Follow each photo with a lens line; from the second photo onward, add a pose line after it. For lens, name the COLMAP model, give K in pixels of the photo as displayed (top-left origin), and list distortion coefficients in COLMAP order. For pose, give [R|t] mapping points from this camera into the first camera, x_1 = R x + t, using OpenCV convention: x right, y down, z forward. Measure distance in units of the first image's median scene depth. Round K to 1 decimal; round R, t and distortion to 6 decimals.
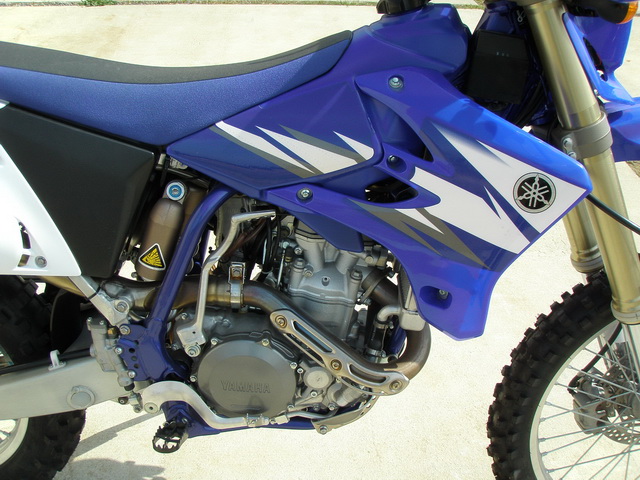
lens RADIAL K [[708.2, 0, 315.1], [0, 708.2, 242.4], [0, 0, 1]] dist [-0.153523, 0.000000]
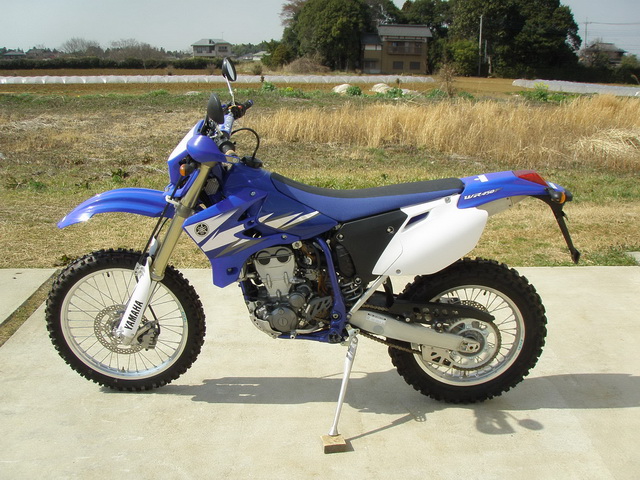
lens RADIAL K [[708.2, 0, 317.2], [0, 708.2, 246.6], [0, 0, 1]] dist [-0.153523, 0.000000]
pose [[-0.999080, -0.041092, -0.012269, -0.094770], [-0.036754, 0.673065, 0.738670, -1.973130], [-0.022096, 0.738441, -0.673956, 2.822180]]
